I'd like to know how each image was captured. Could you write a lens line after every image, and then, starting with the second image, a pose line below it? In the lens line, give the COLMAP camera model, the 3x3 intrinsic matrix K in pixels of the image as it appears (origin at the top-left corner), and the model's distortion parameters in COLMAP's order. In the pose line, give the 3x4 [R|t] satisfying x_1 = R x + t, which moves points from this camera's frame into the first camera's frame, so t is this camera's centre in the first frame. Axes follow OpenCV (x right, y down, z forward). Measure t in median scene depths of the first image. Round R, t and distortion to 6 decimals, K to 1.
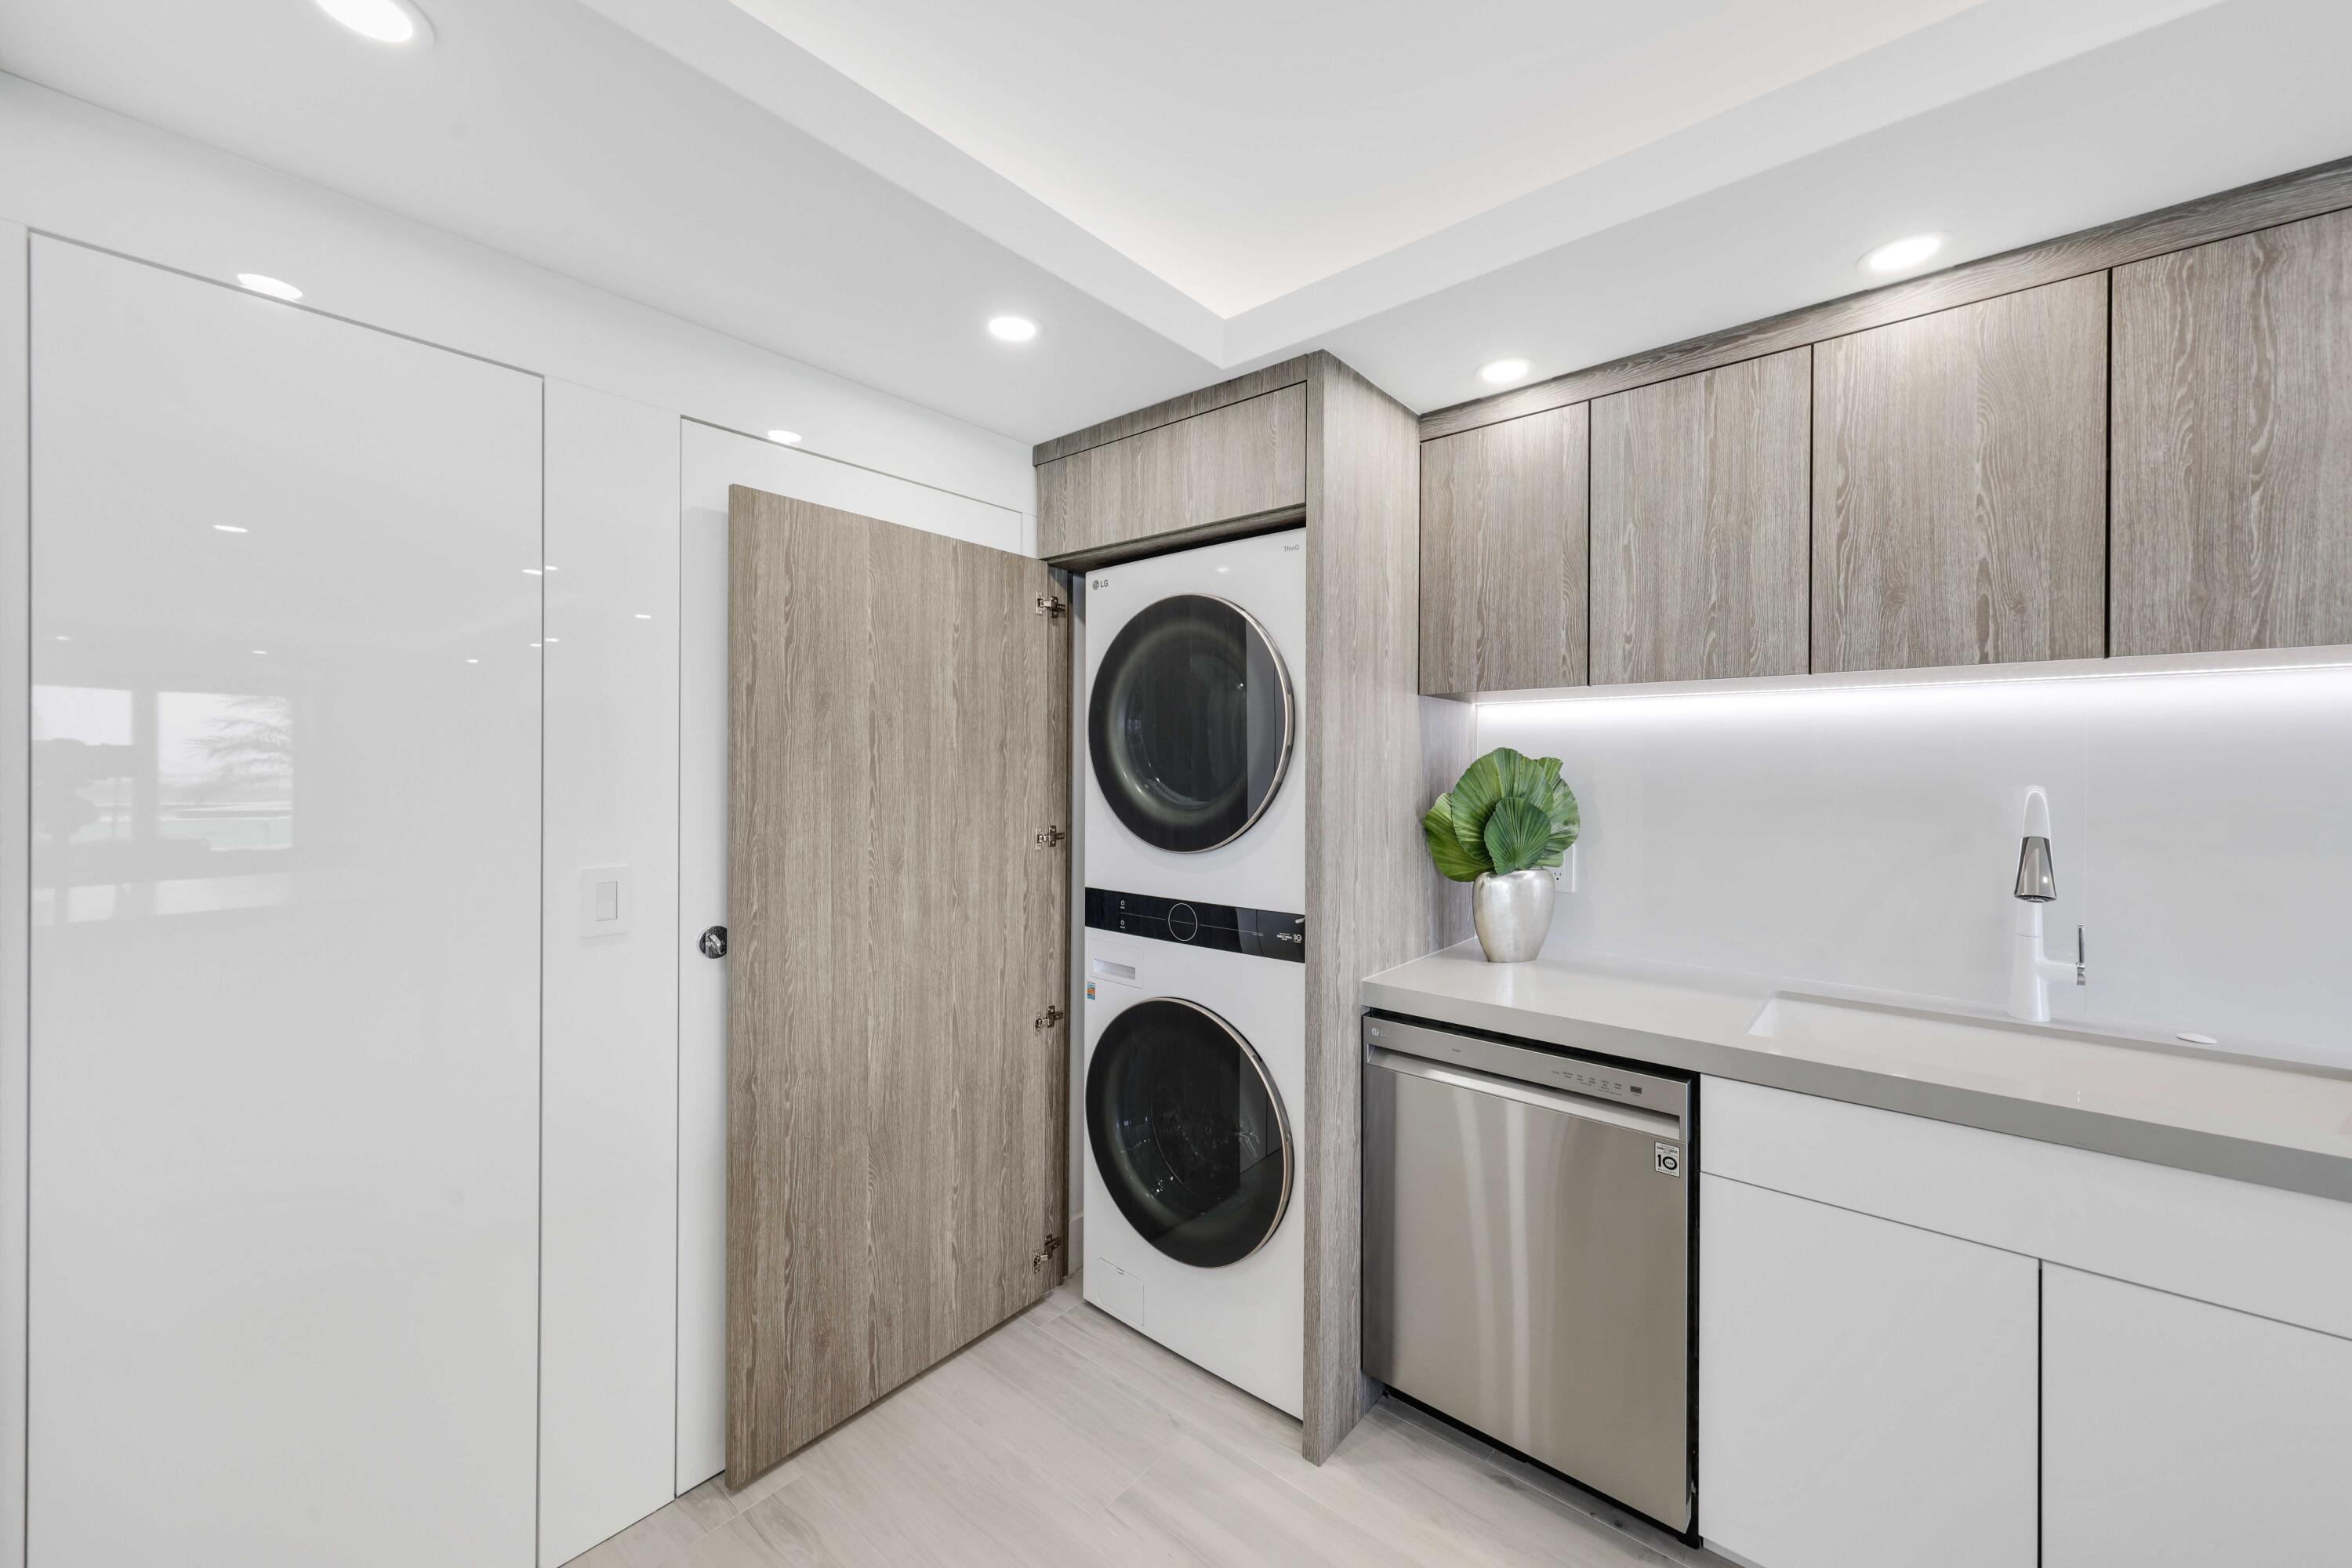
lens RADIAL K [[898.3, 0, 1168.8], [0, 898.3, 770.8], [0, 0, 1]] dist [0.004179, -0.000226]
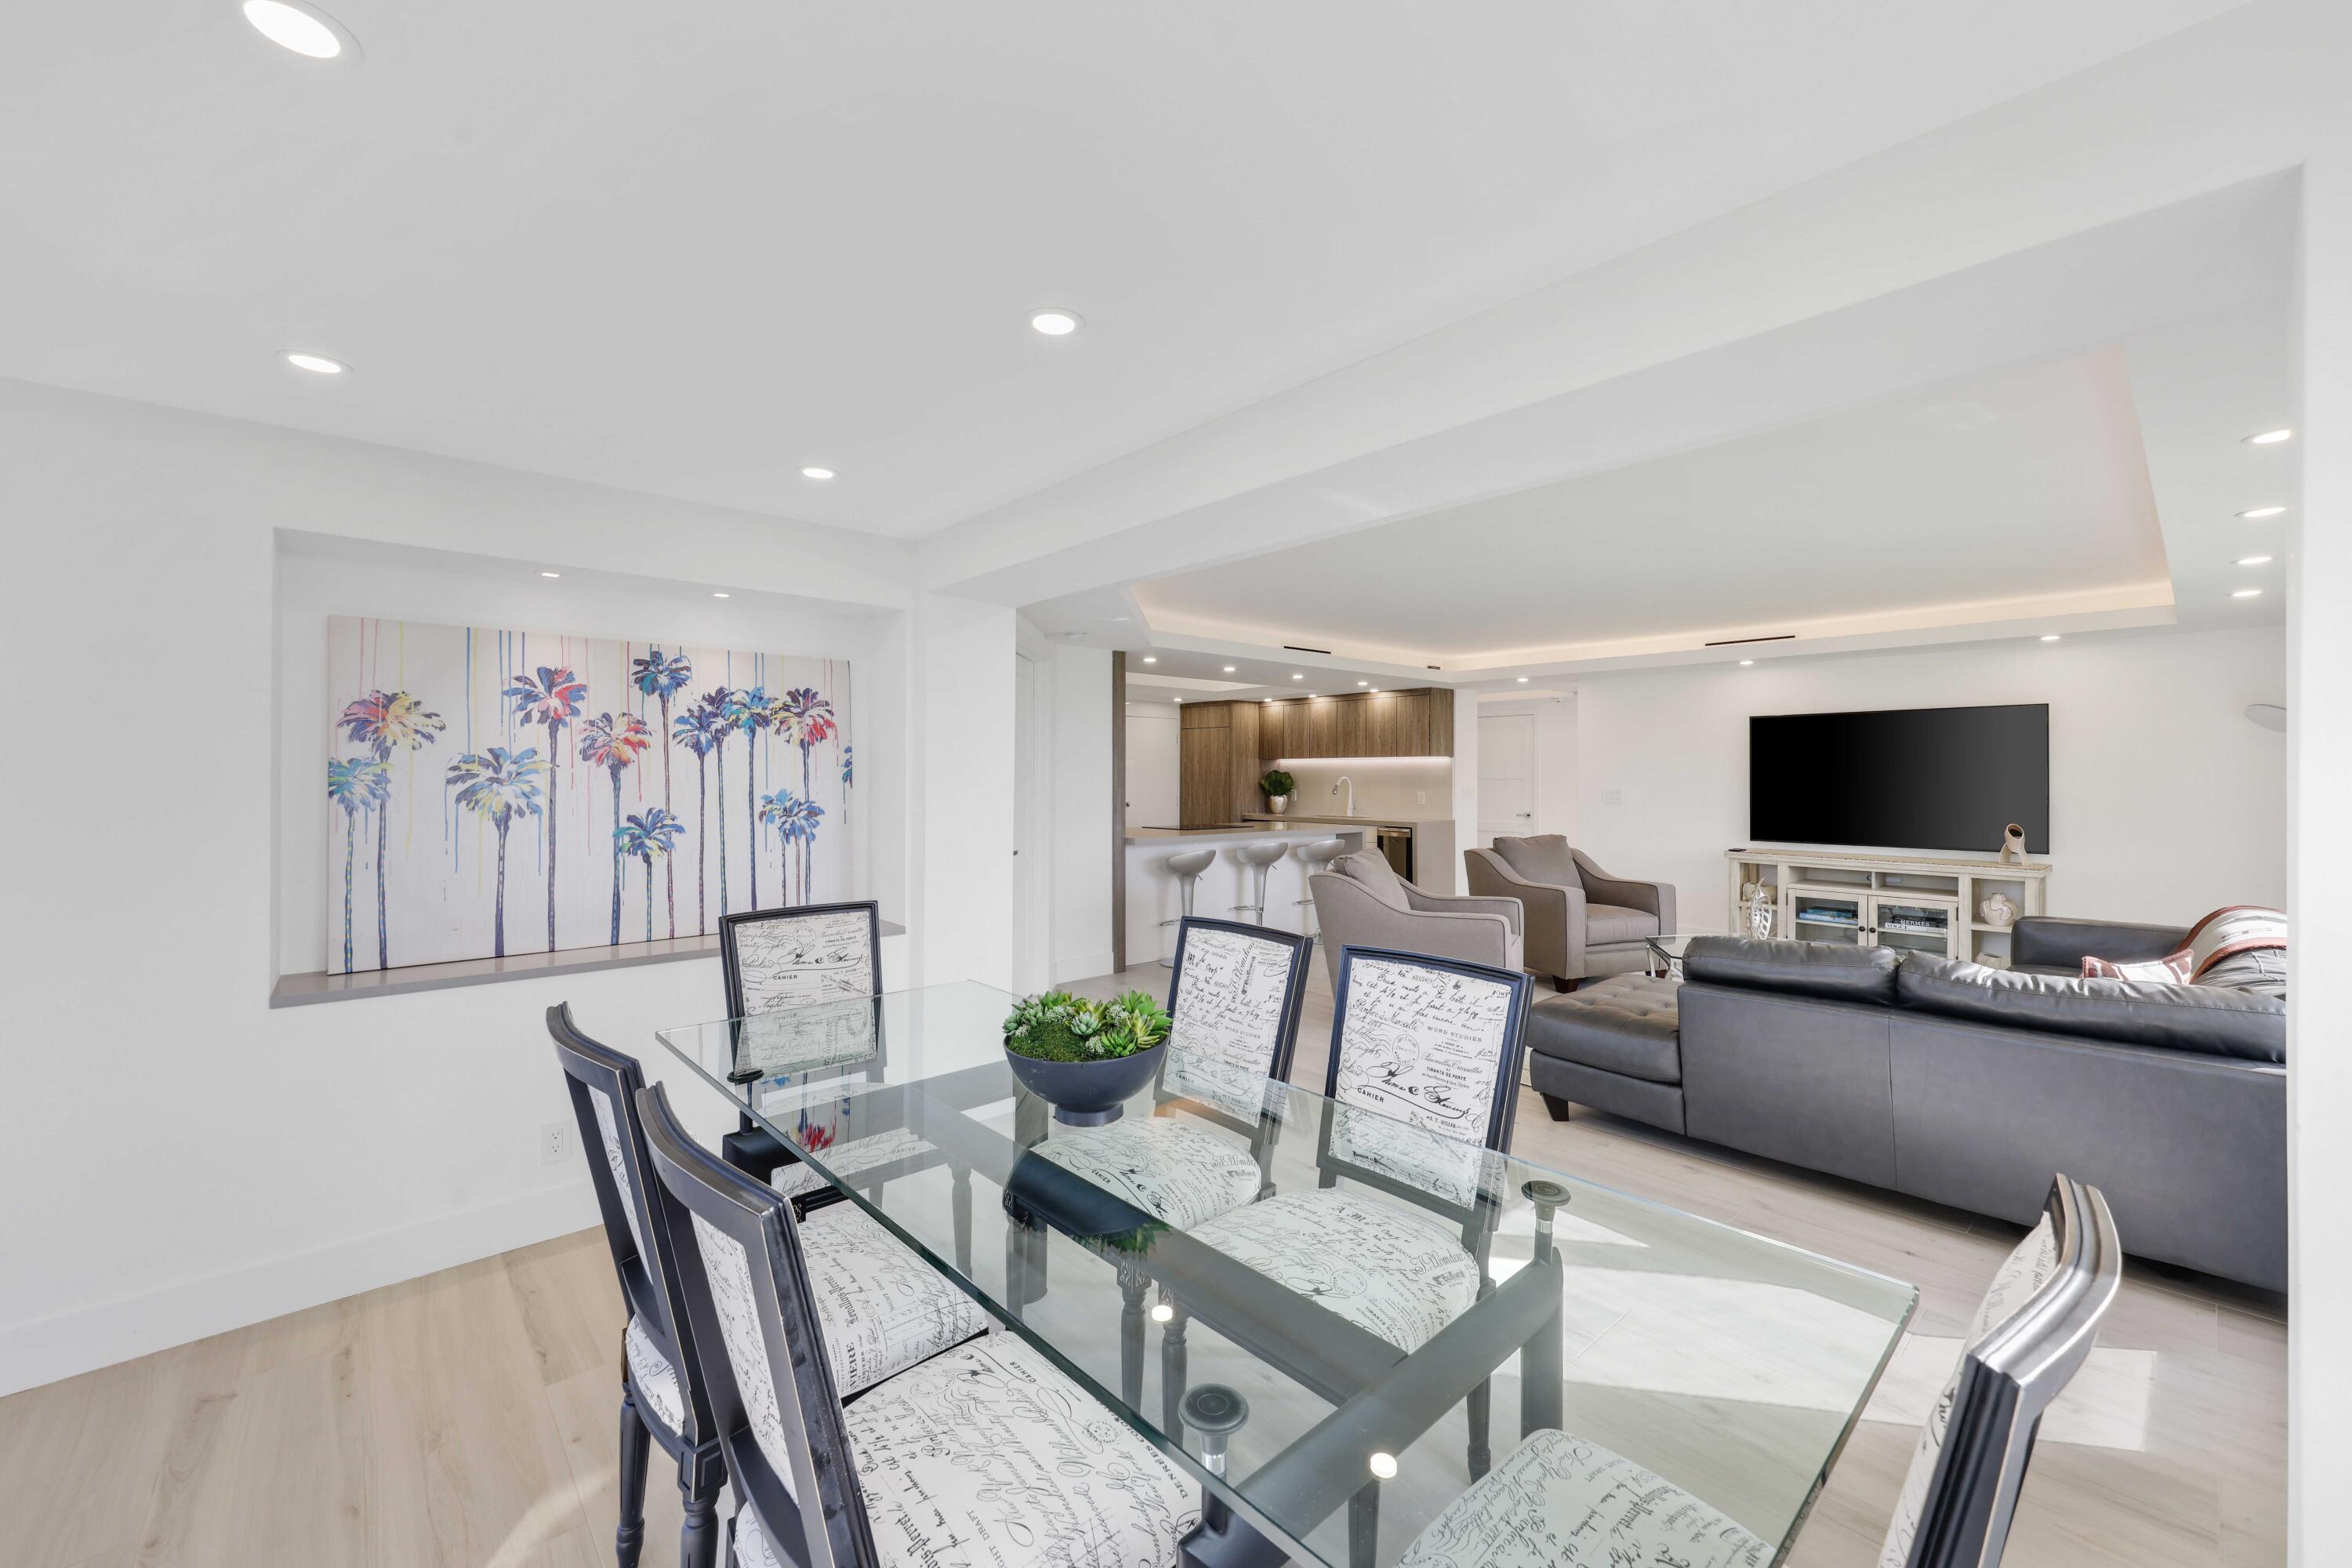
lens RADIAL K [[928.6, 0, 1161.7], [0, 928.6, 779.9], [0, 0, 1]] dist [0.000349, 0.000938]
pose [[0.990049, -0.002162, -0.140705, 0.592636], [0.002293, 0.999997, 0.000764, 0.030840], [0.140703, -0.001079, 0.990051, -5.187494]]
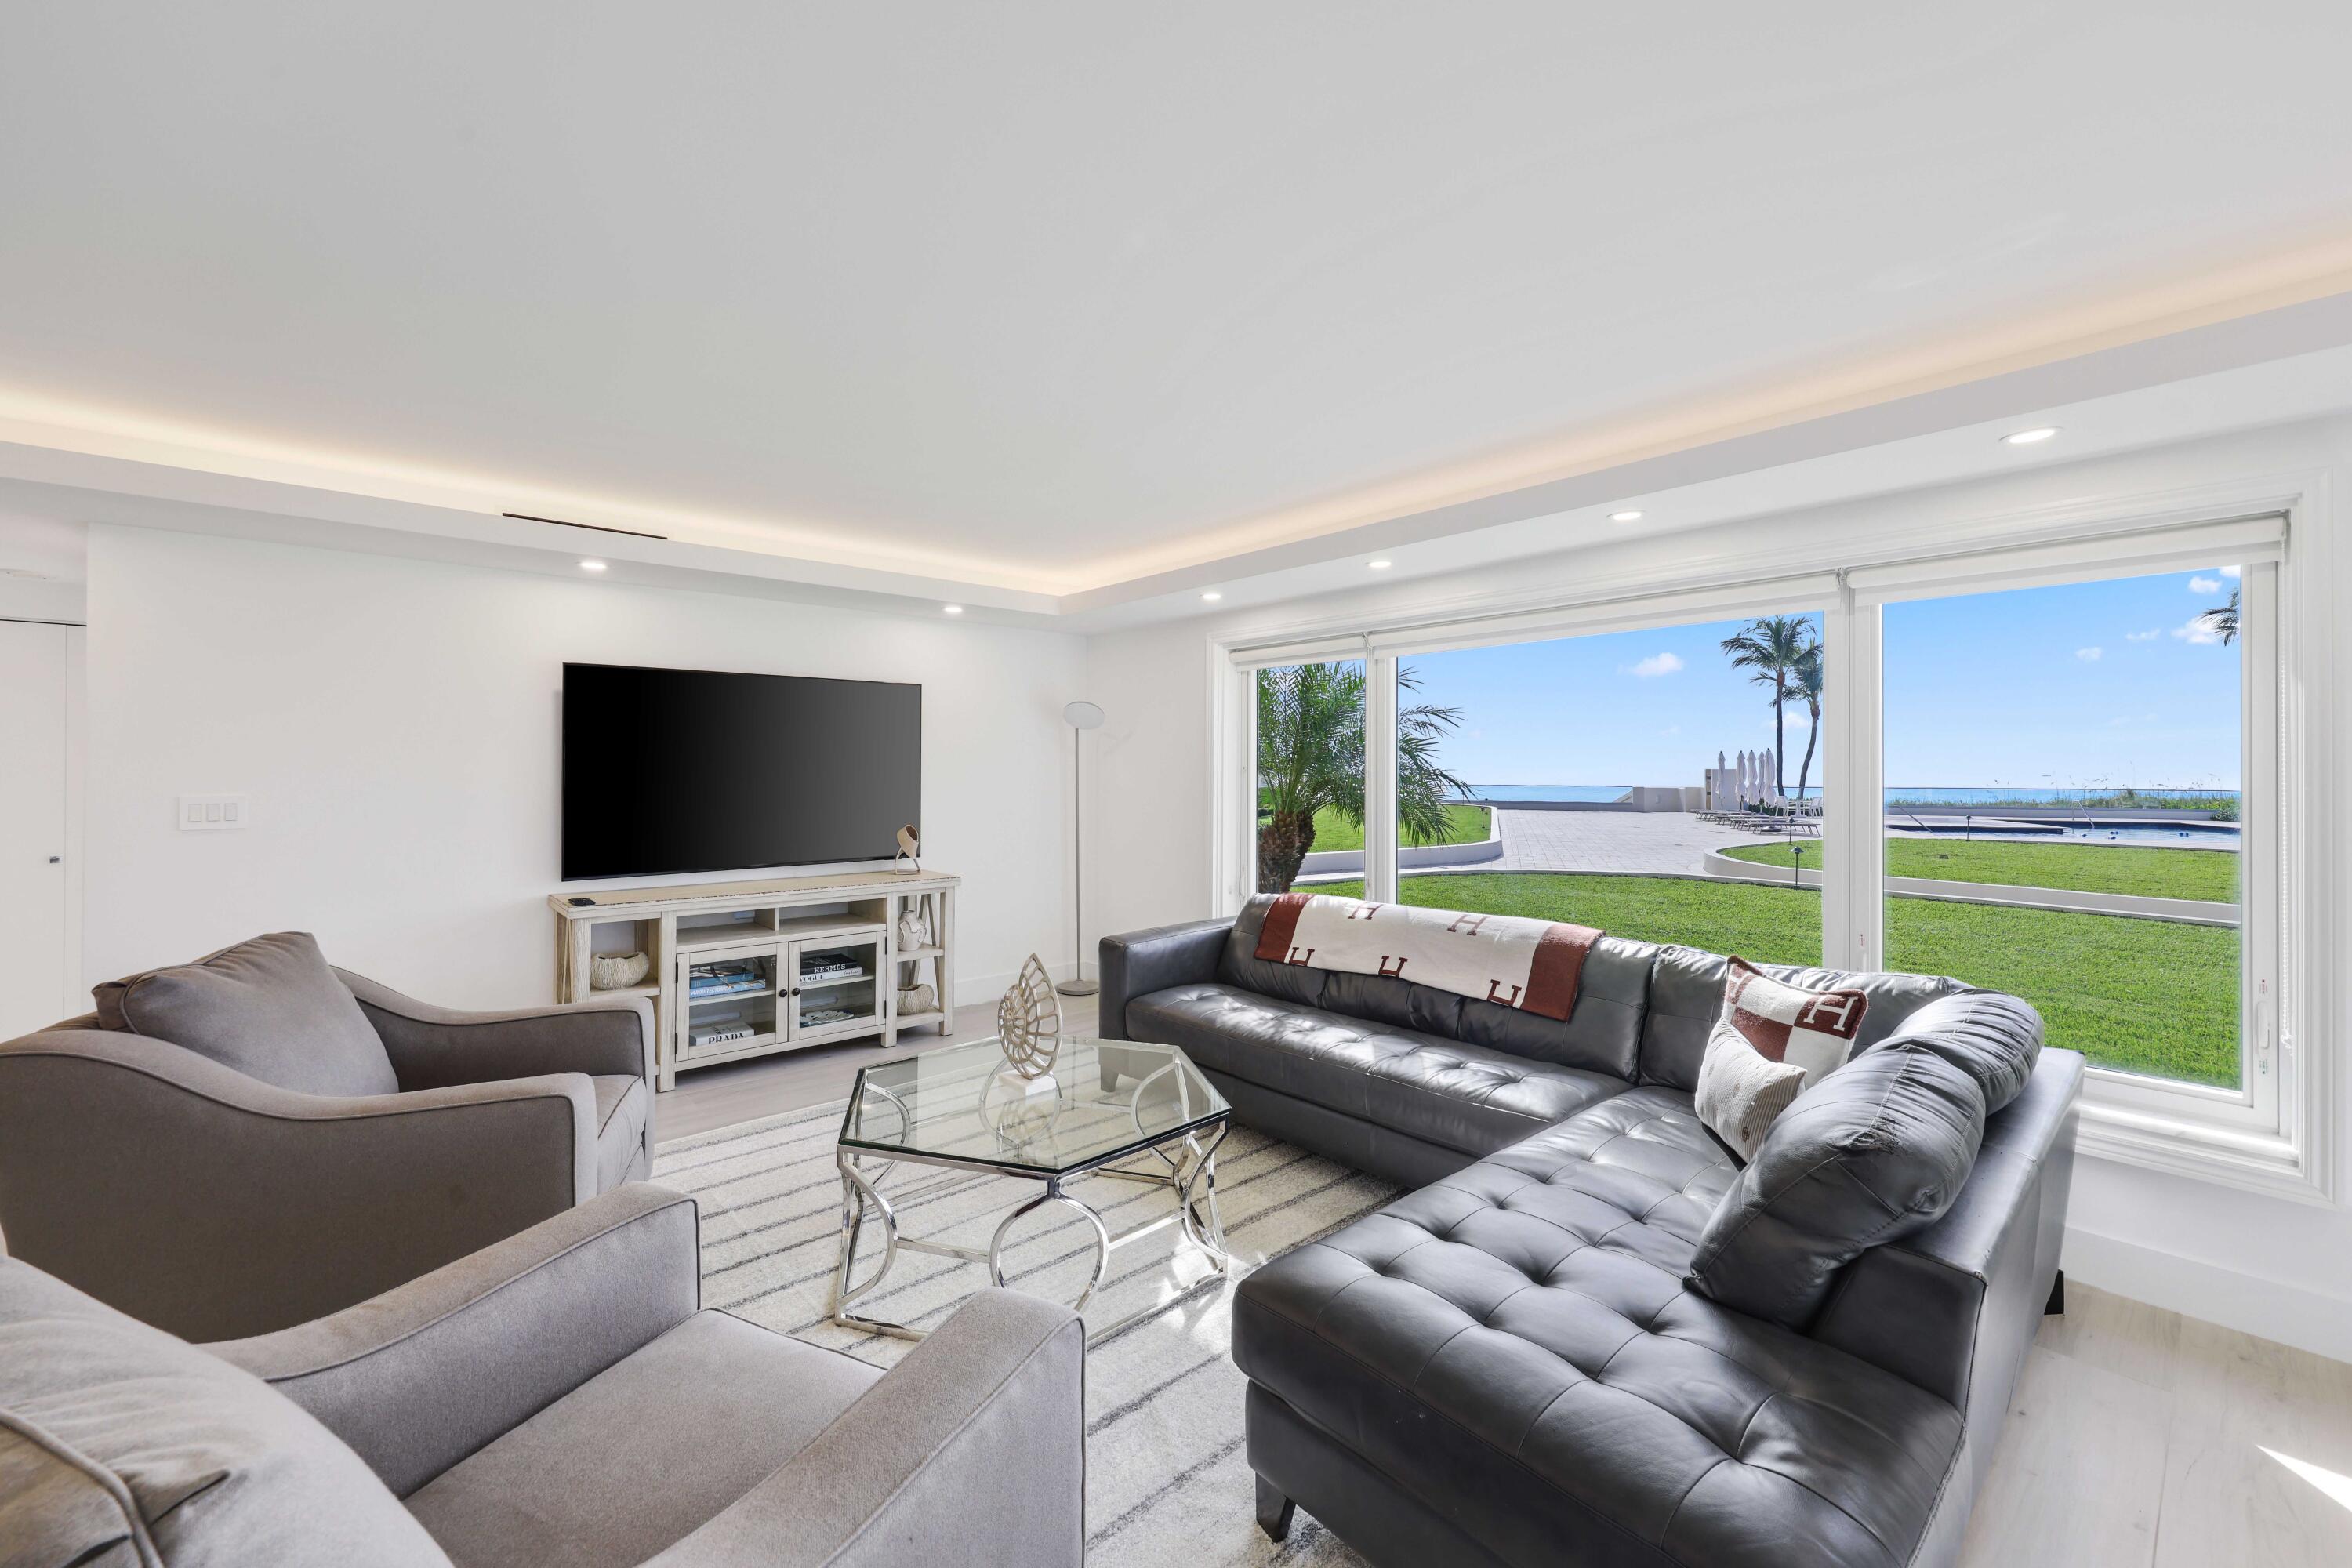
lens RADIAL K [[928.6, 0, 1176.5], [0, 928.6, 772.8], [0, 0, 1]] dist [0.000349, 0.000938]
pose [[0.145518, -0.009172, 0.989313, 0.502159], [0.001058, 0.999958, 0.009115, 0.015658], [-0.989355, -0.000280, 0.145521, -2.470668]]
